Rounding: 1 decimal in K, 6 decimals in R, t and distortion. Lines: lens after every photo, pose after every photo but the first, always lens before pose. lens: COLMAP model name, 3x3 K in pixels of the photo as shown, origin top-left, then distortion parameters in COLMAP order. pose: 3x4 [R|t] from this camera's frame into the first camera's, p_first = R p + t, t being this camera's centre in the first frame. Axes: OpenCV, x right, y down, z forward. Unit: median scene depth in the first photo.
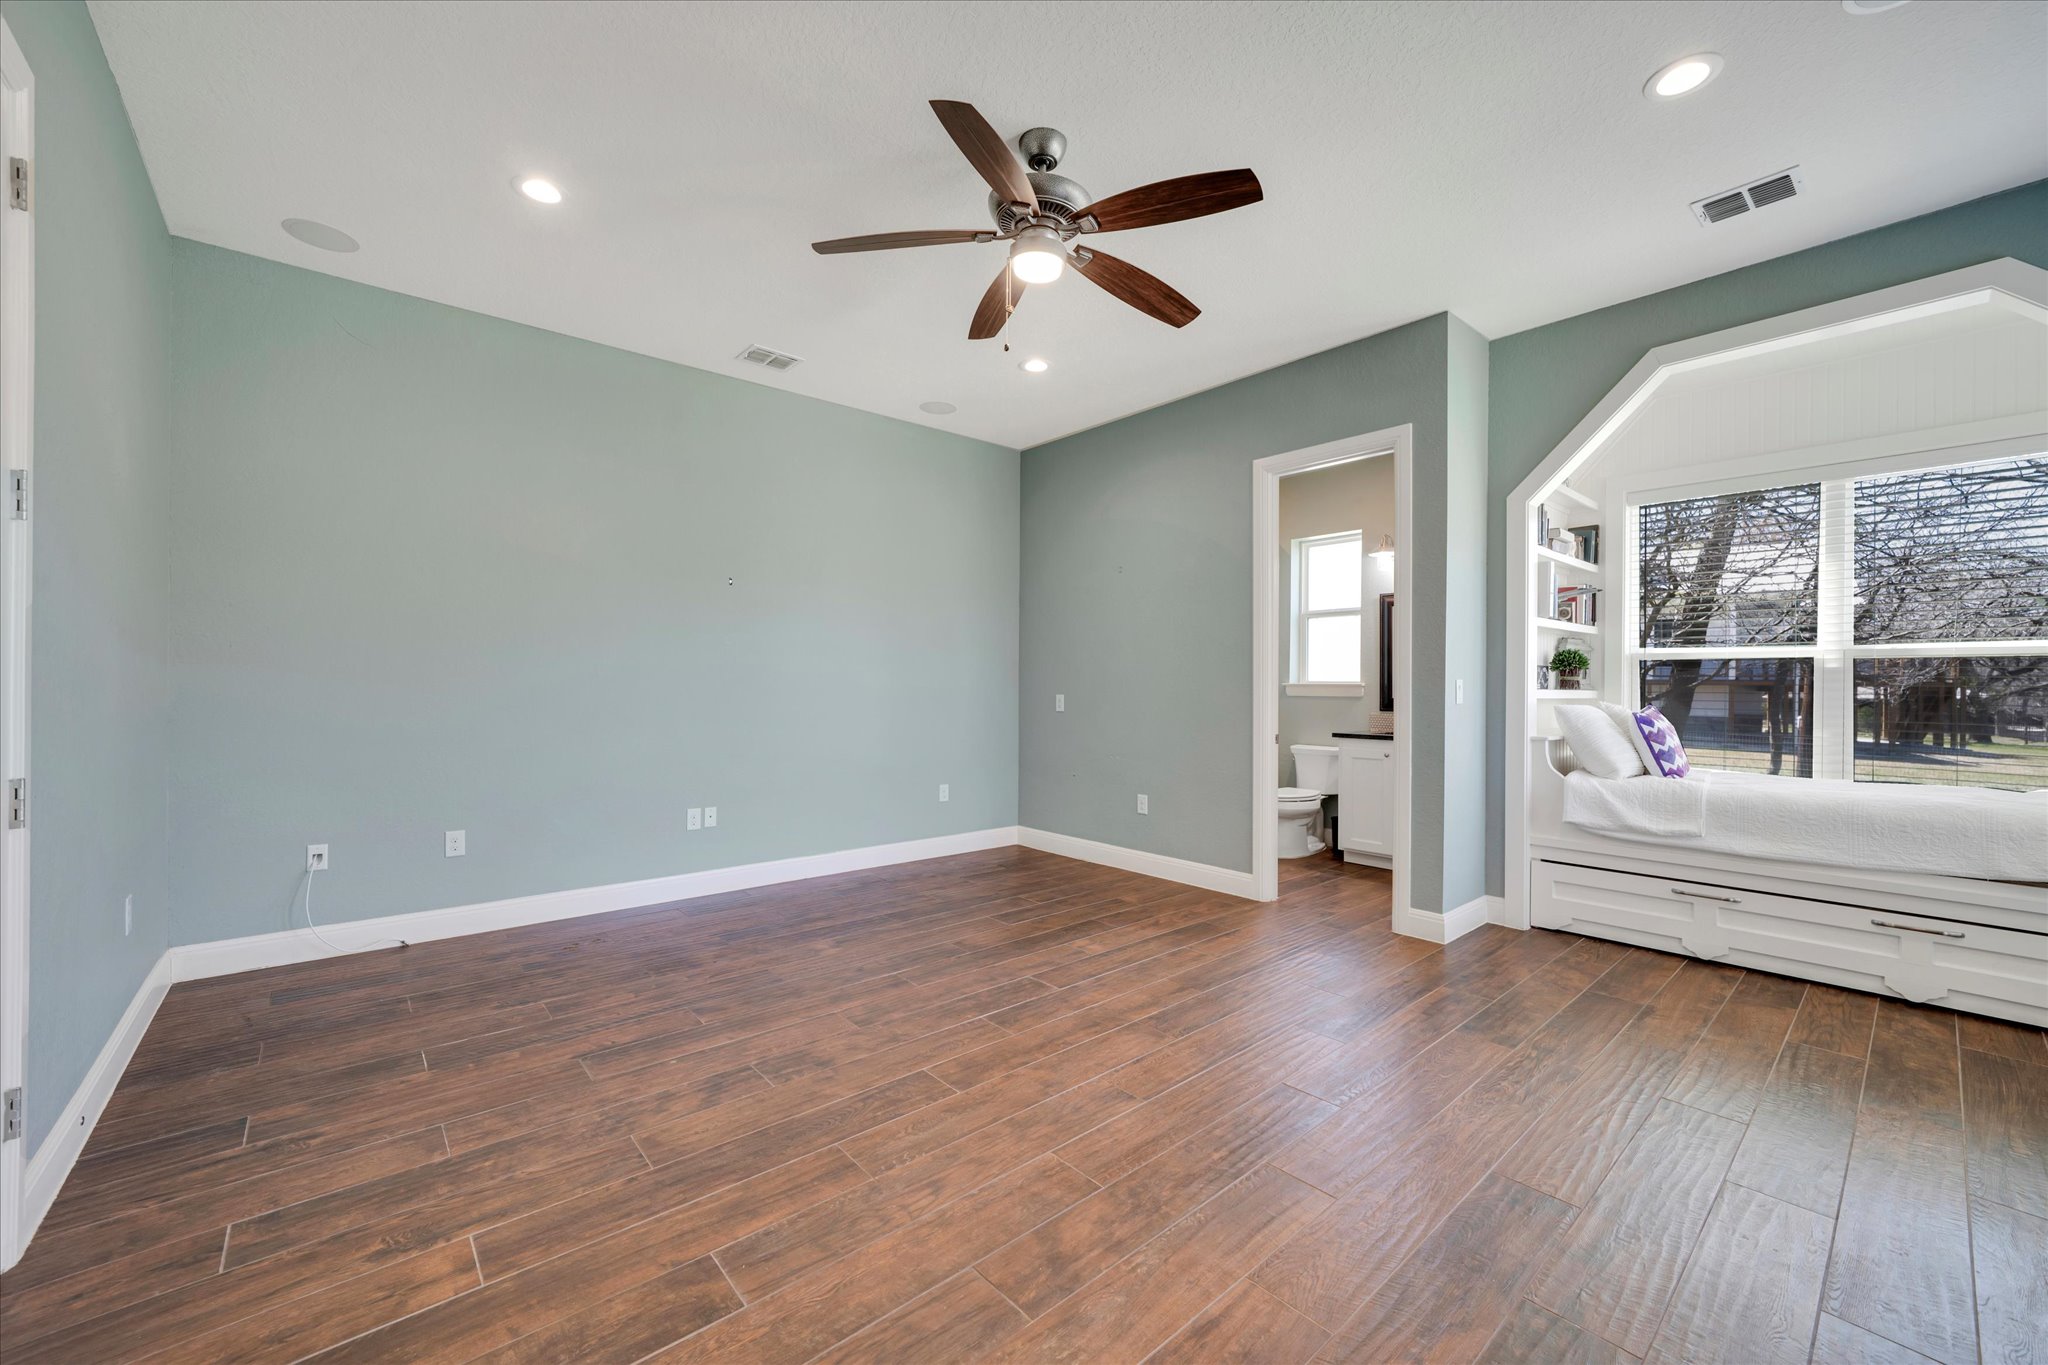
lens RADIAL K [[800.1, 0, 1032.9], [0, 800.1, 683.7], [0, 0, 1]] dist [0.000593, 0.000470]
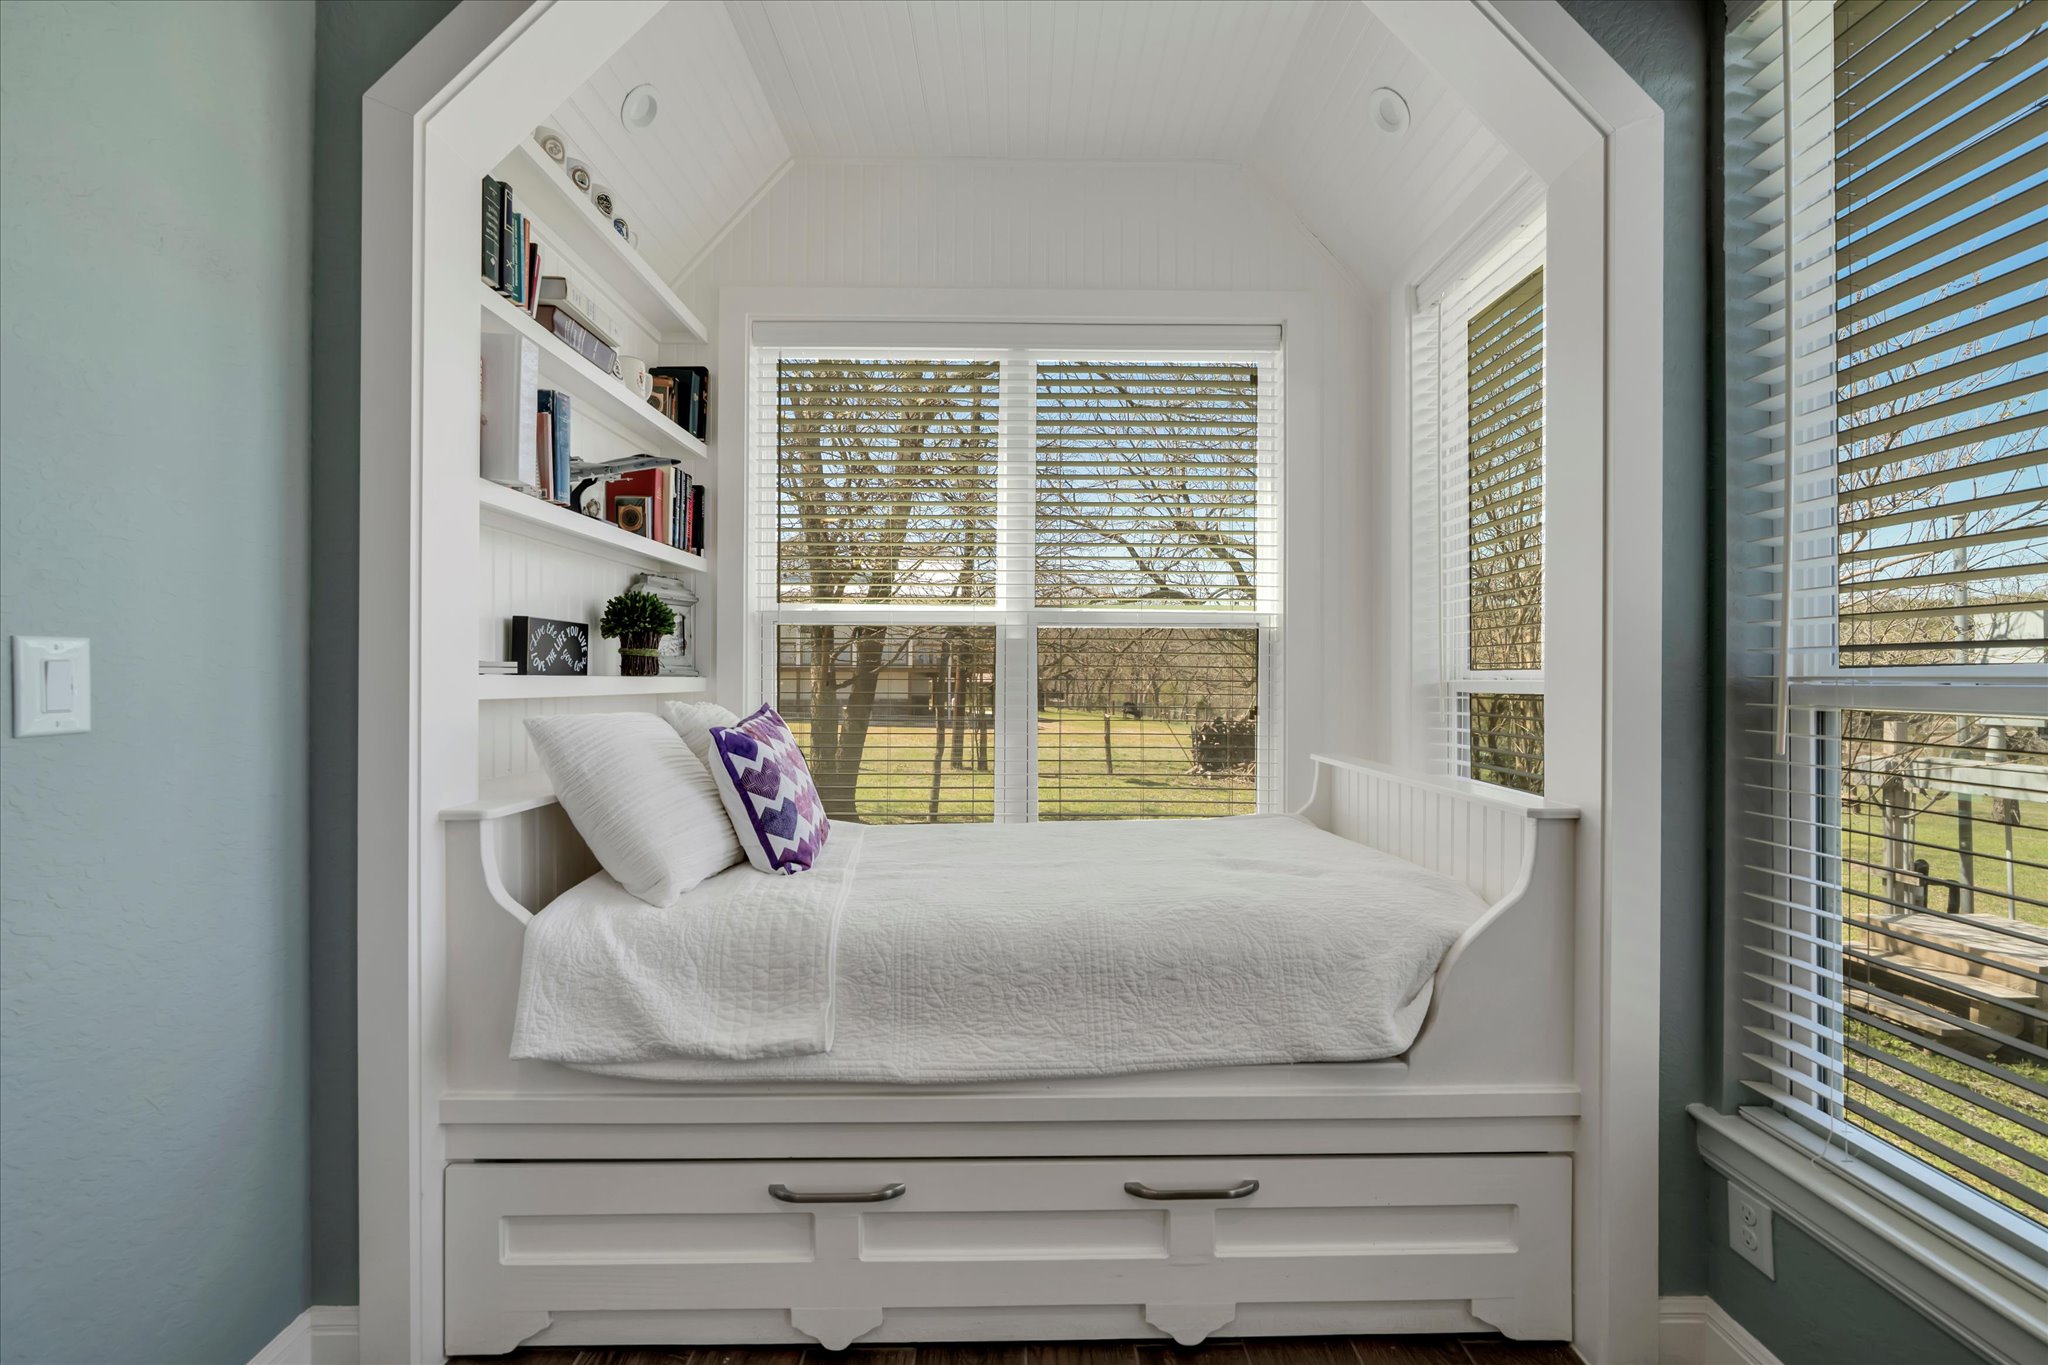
lens RADIAL K [[800.1, 0, 1032.9], [0, 800.1, 683.7], [0, 0, 1]] dist [0.000593, 0.000470]
pose [[0.646566, -0.012946, 0.762749, 0.530545], [0.002524, 0.999887, 0.014831, 0.006727], [-0.762854, -0.007664, 0.646525, 0.589772]]
